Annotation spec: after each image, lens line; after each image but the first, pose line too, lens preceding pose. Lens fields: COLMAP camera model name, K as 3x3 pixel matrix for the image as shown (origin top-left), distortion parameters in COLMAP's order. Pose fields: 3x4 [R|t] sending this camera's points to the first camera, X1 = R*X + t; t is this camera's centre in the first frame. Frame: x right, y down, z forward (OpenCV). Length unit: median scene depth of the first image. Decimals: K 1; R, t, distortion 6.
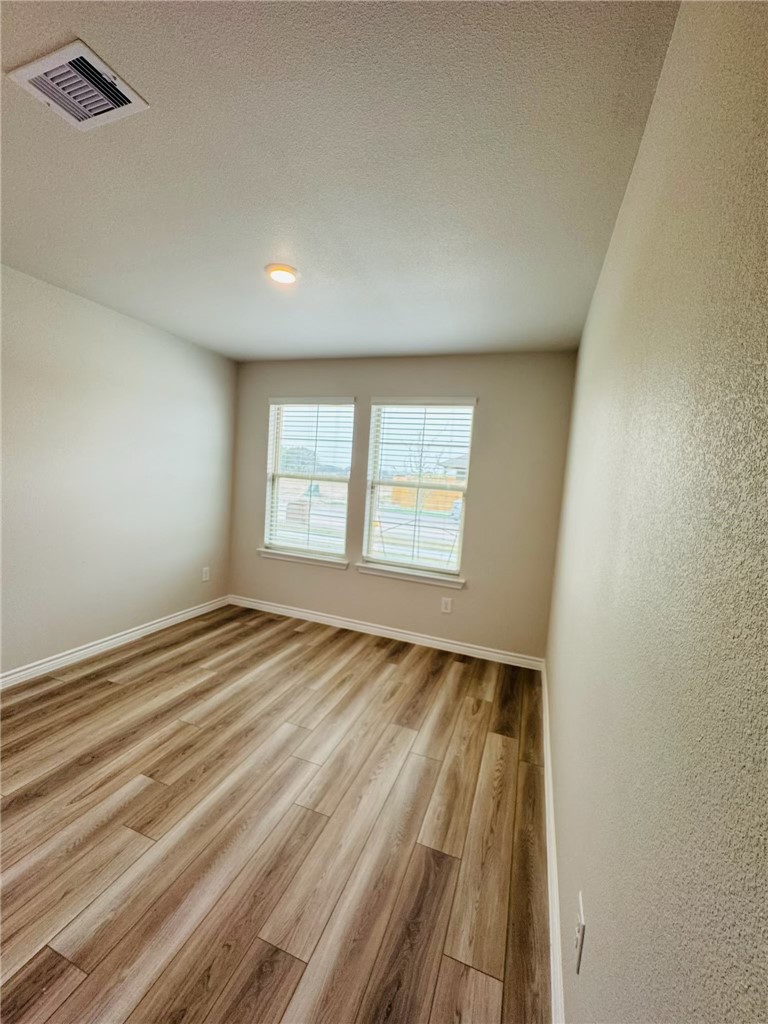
lens RADIAL K [[408.1, 0, 384.0], [0, 408.1, 512.0], [0, 0, 1]] dist [-0.000289, -0.000191]
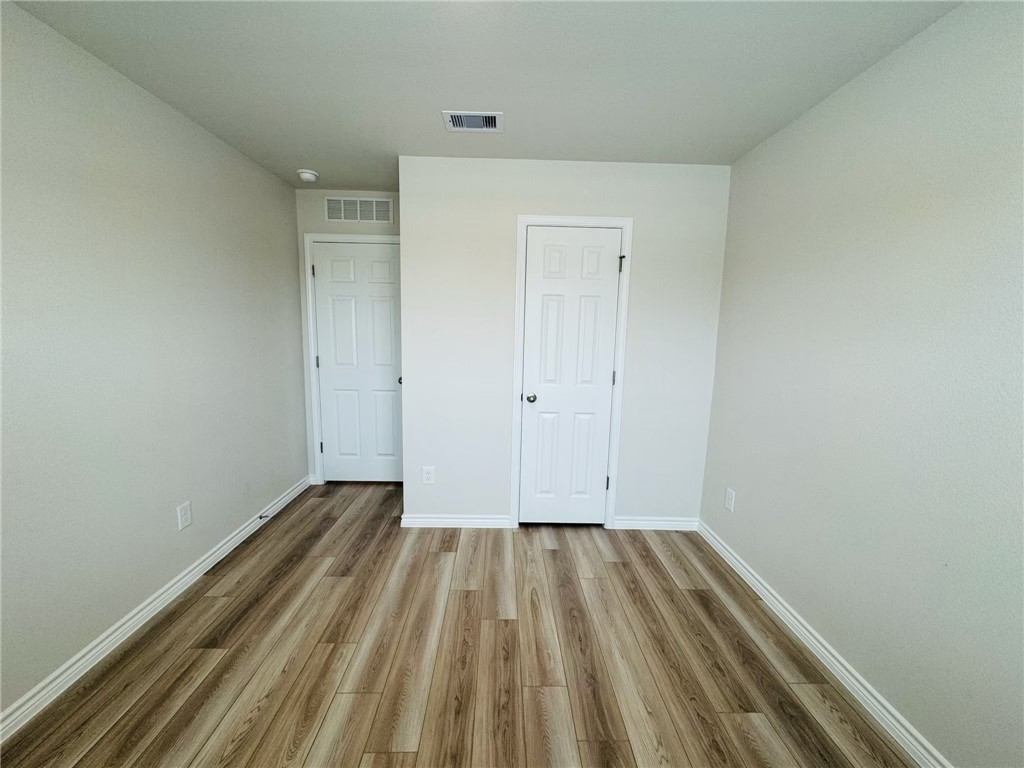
lens RADIAL K [[408.1, 0, 512.0], [0, 408.1, 384.0], [0, 0, 1]] dist [-0.000289, -0.000191]
pose [[-0.923023, -0.037550, -0.382909, -0.159063], [-0.119477, 0.973998, 0.192491, -0.171757], [0.365725, 0.223423, -0.903509, 1.907345]]
